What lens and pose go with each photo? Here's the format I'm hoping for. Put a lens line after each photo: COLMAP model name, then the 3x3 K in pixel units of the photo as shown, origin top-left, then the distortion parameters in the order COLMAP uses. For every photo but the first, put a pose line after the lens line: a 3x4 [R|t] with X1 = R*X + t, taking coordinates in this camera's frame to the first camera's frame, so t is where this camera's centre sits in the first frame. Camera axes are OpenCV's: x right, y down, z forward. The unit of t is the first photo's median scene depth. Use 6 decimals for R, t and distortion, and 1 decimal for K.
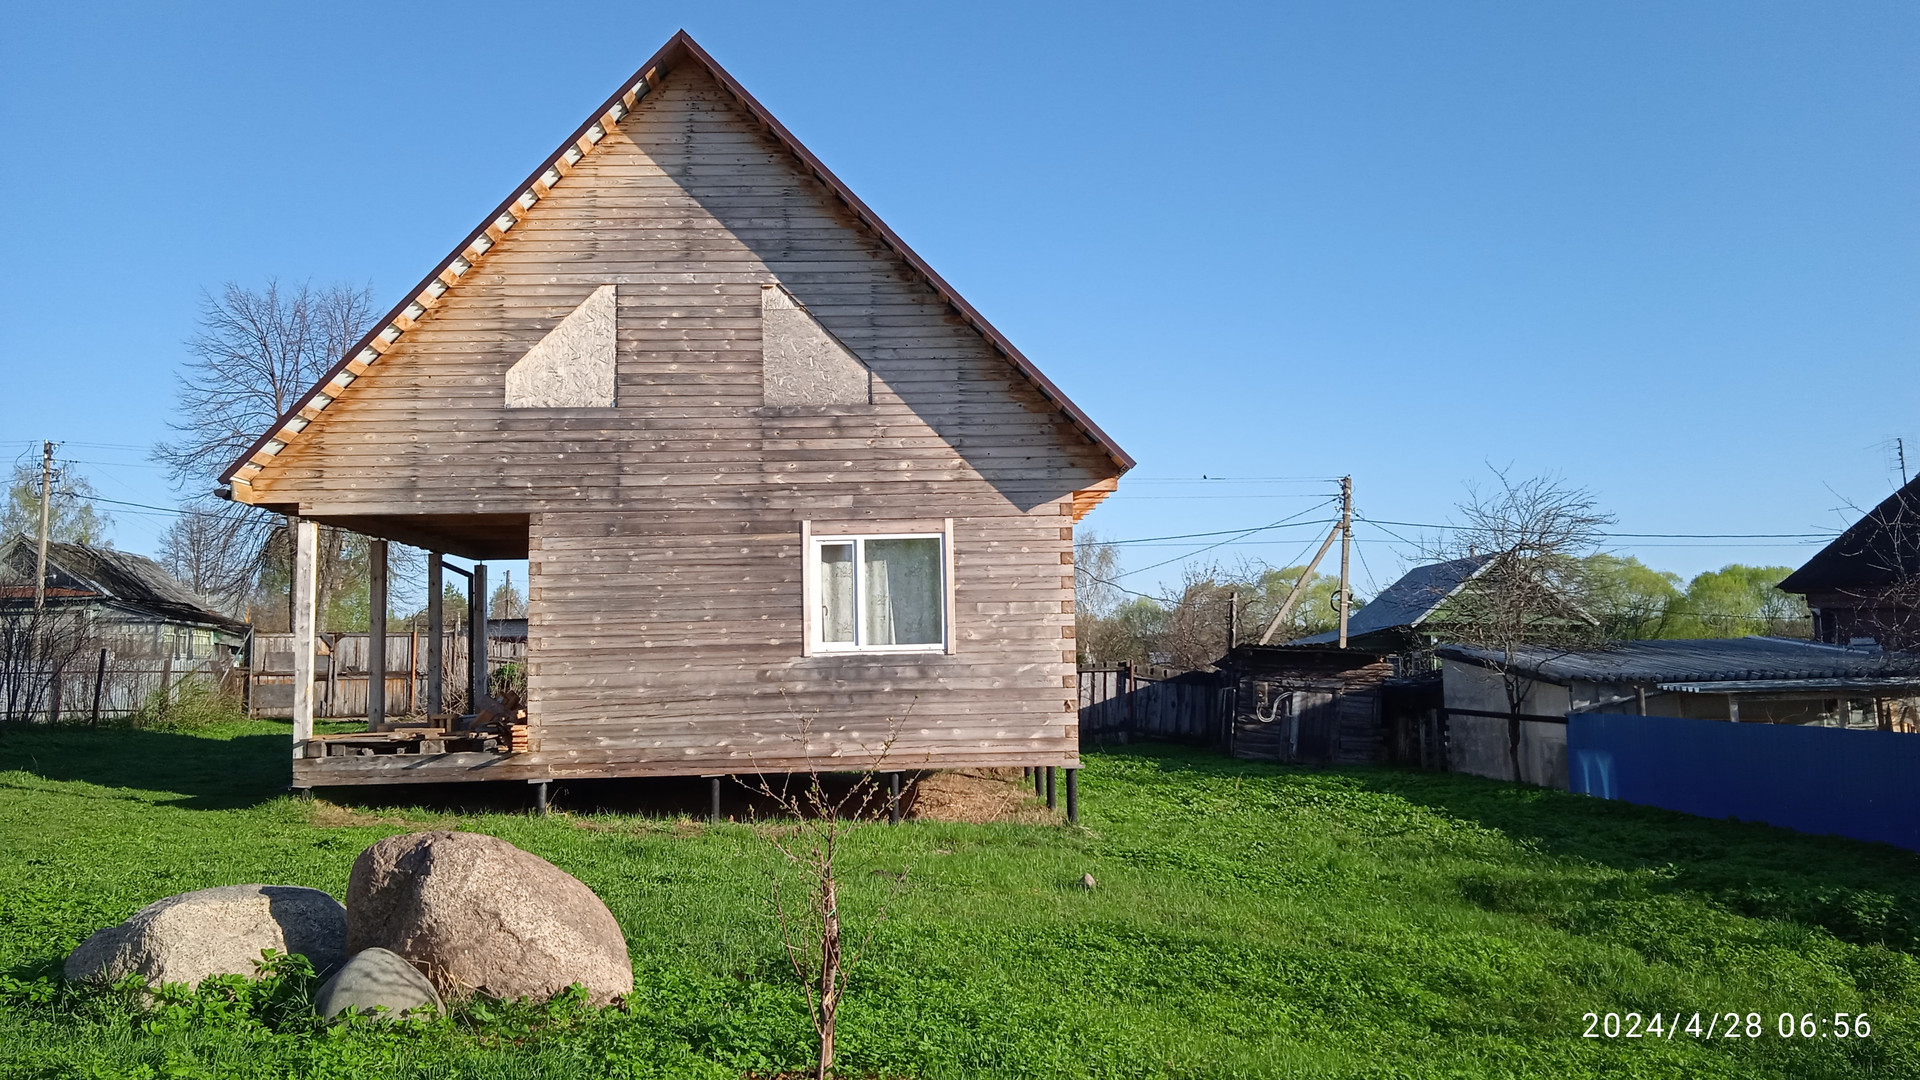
lens RADIAL K [[1510.1, 0, 926.4], [0, 1510.1, 468.3], [0, 0, 1]] dist [0.051676, -0.066237]
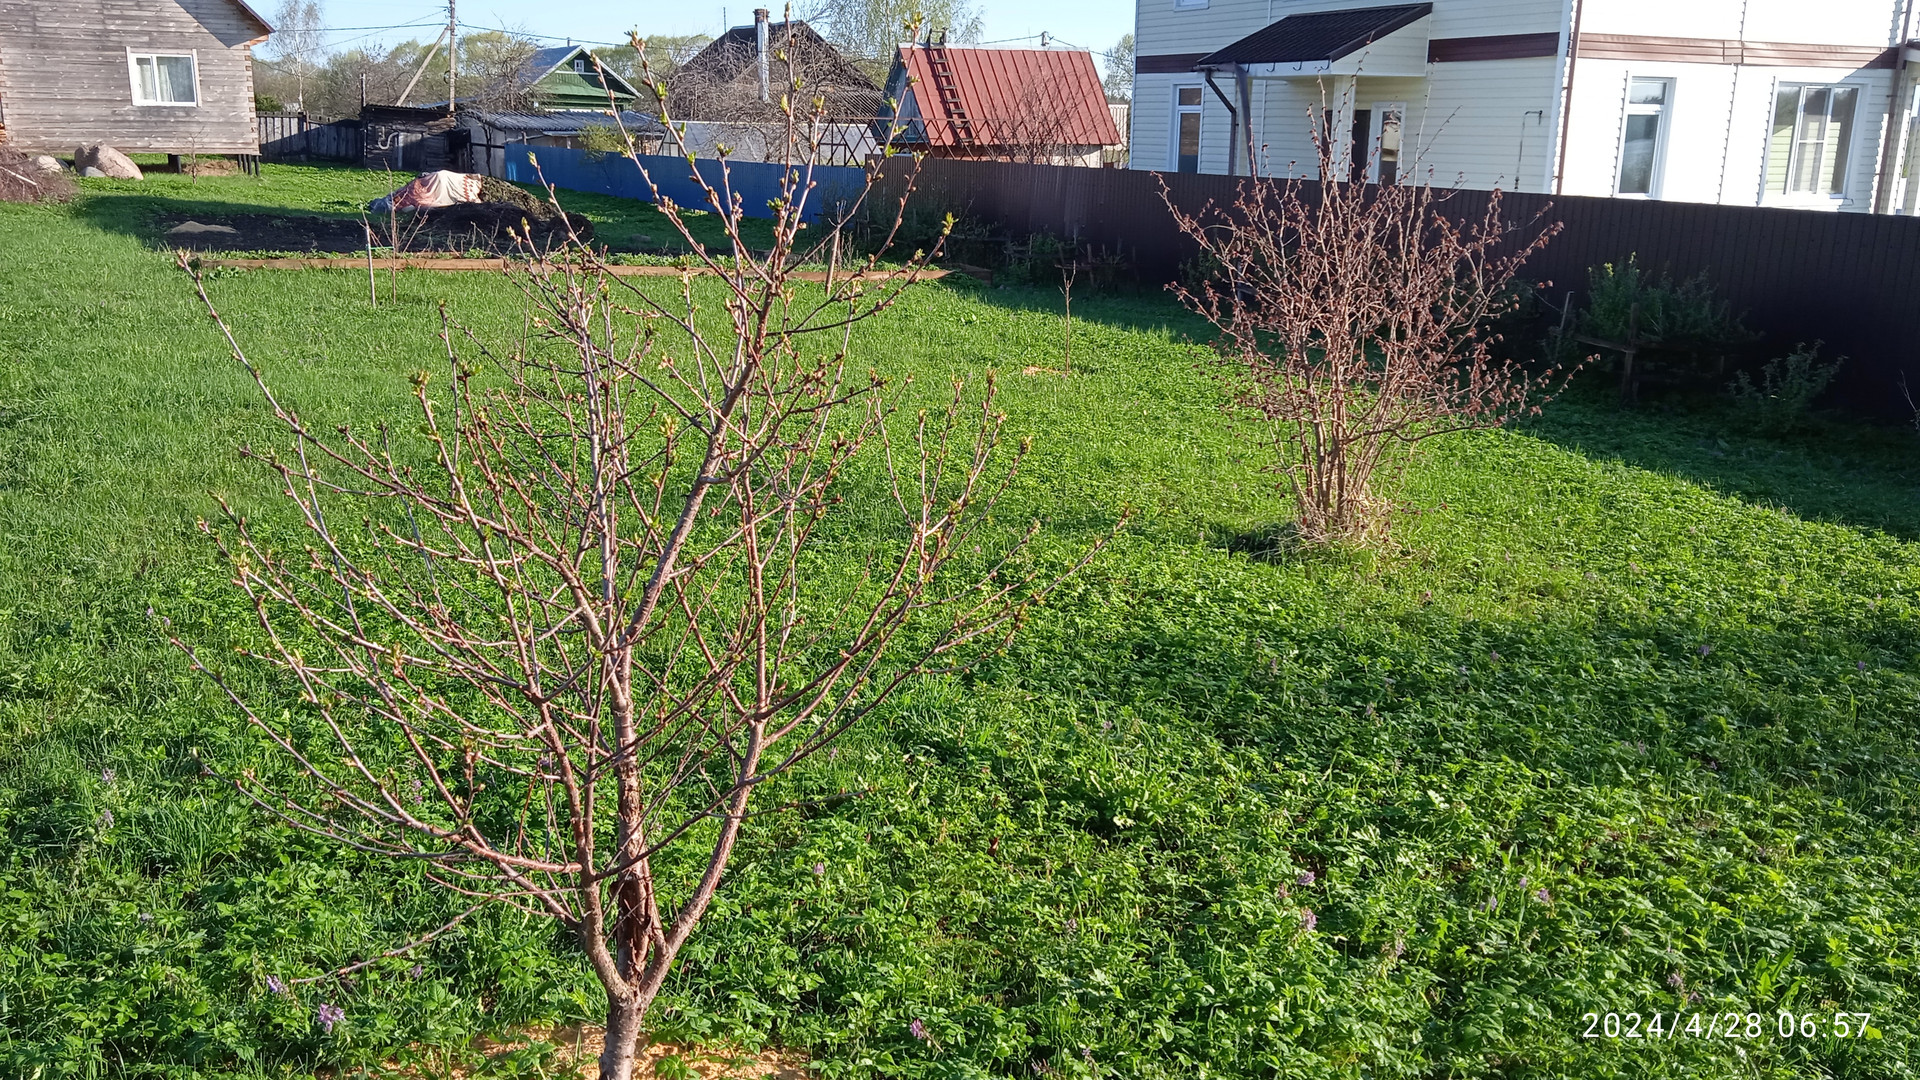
lens RADIAL K [[1510.1, 0, 924.0], [0, 1510.1, 534.7], [0, 0, 1]] dist [0.051676, -0.066237]
pose [[0.890833, -0.088309, 0.445666, -0.099805], [-0.090141, 0.927073, 0.363882, -0.238224], [-0.445299, -0.364331, 0.817907, -1.792311]]
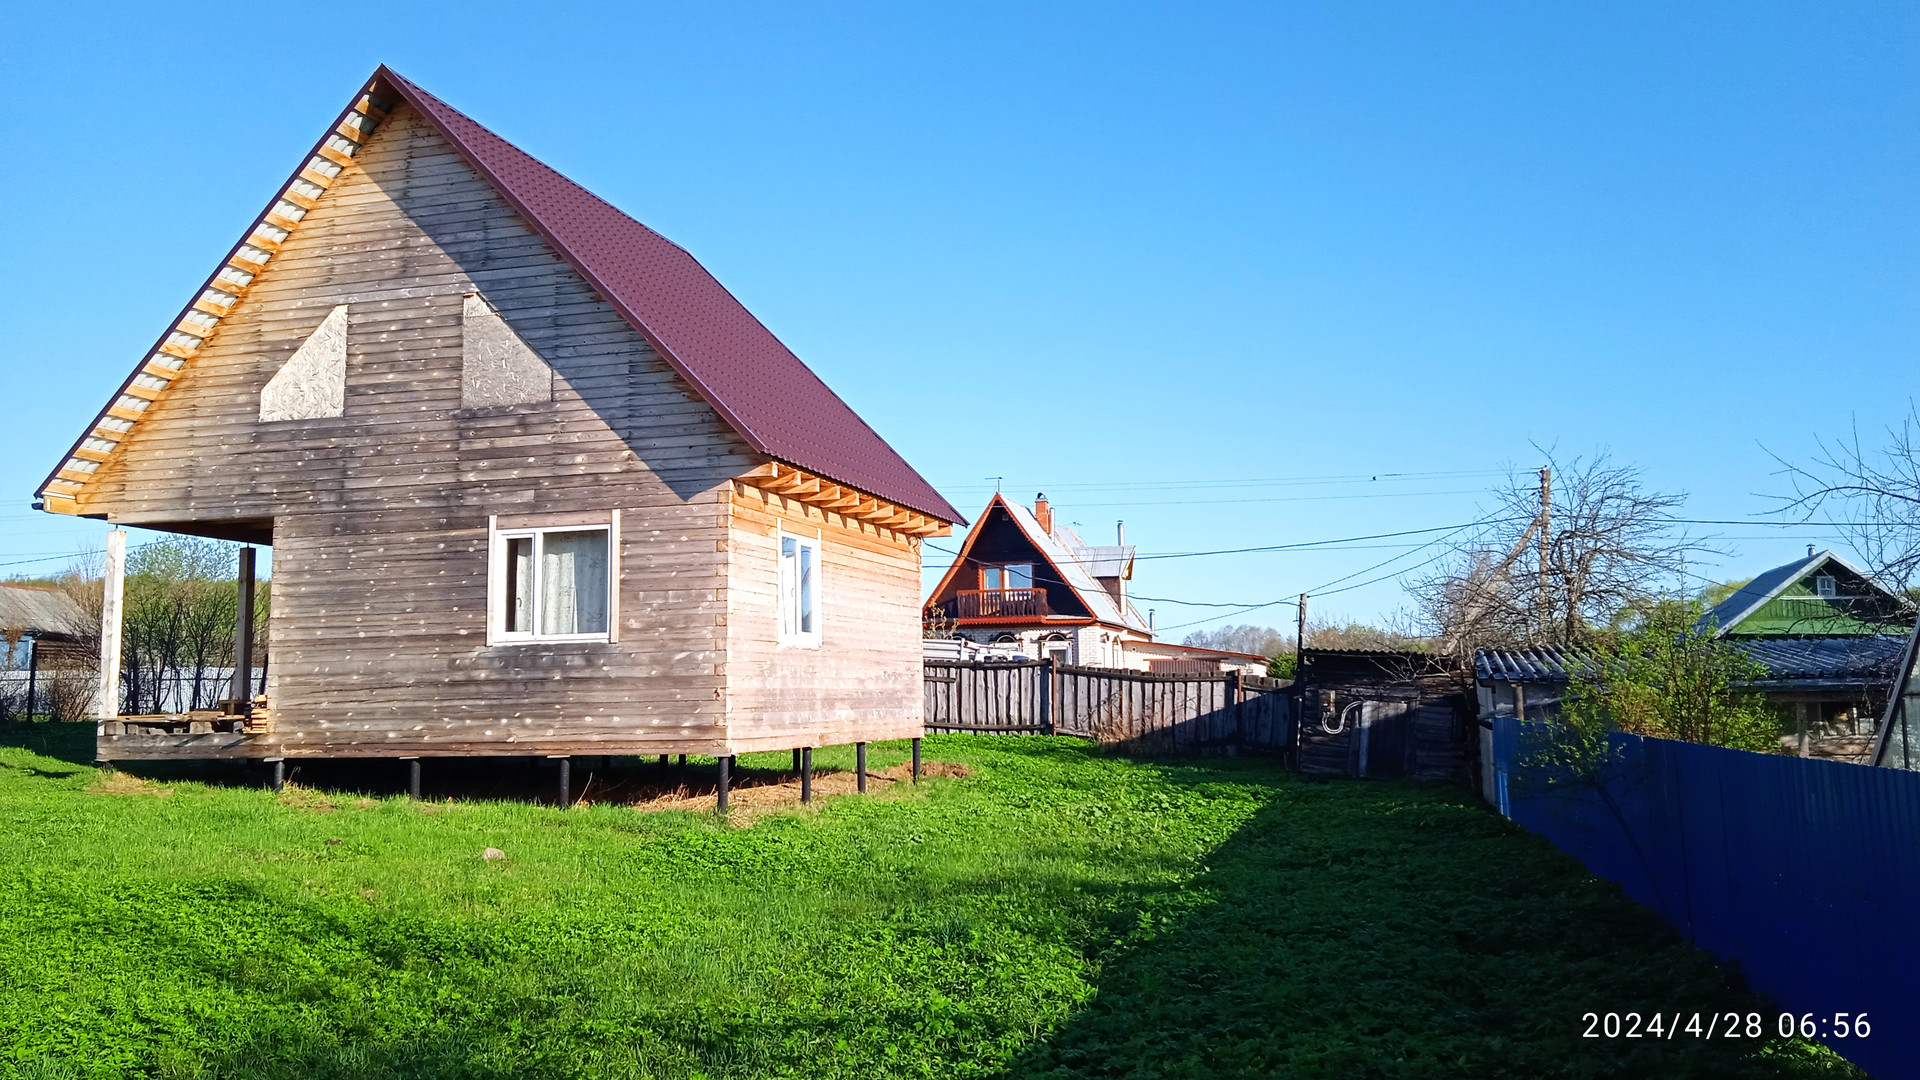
lens RADIAL K [[1510.1, 0, 935.8], [0, 1510.1, 463.9], [0, 0, 1]] dist [0.051676, -0.066237]
pose [[0.952021, -0.039839, -0.303429, 0.527399], [0.033917, 0.999118, -0.024763, 0.034864], [0.304148, 0.013283, 0.952532, 0.091863]]
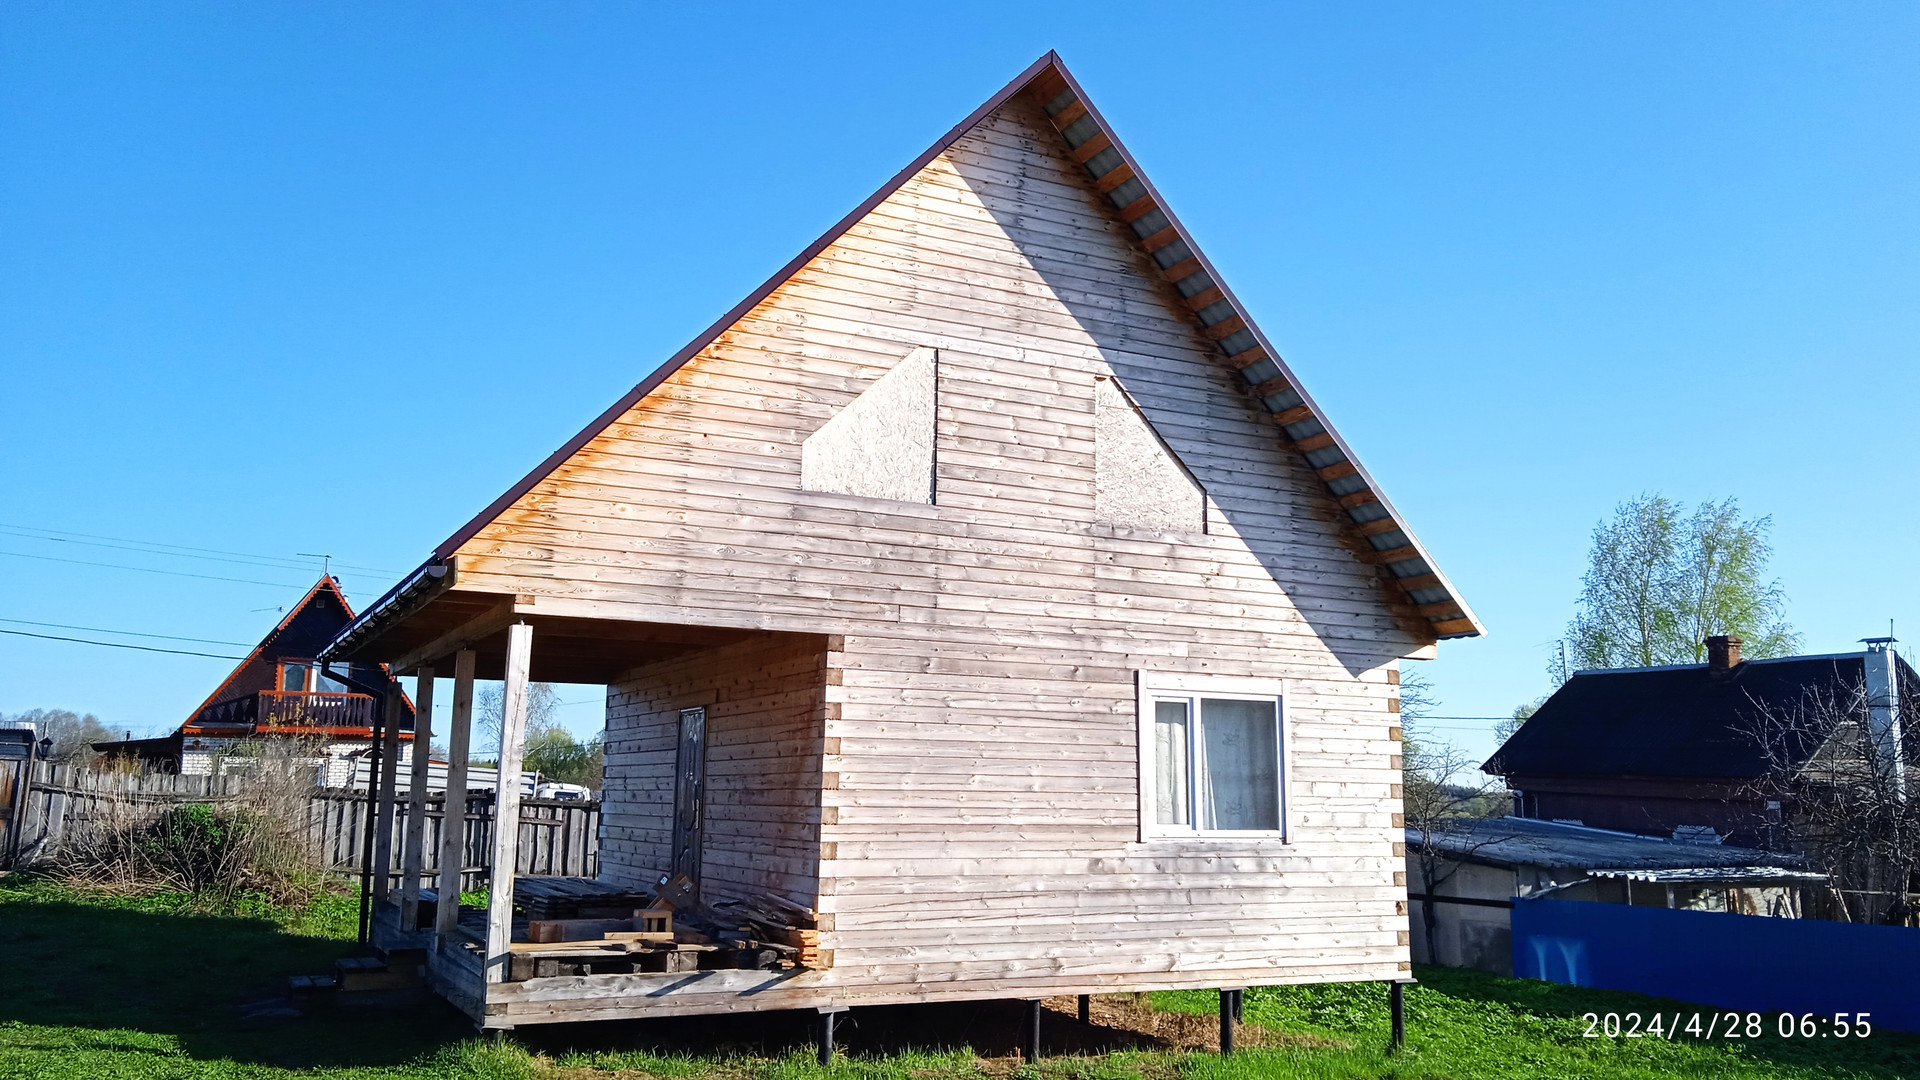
lens RADIAL K [[1510.1, 0, 909.6], [0, 1510.1, 477.1], [0, 0, 1]] dist [0.051676, -0.066237]
pose [[0.908449, 0.117010, 0.401285, -0.525282], [-0.084348, 0.991587, -0.098186, 0.022131], [-0.409398, 0.055349, 0.910676, 0.304753]]
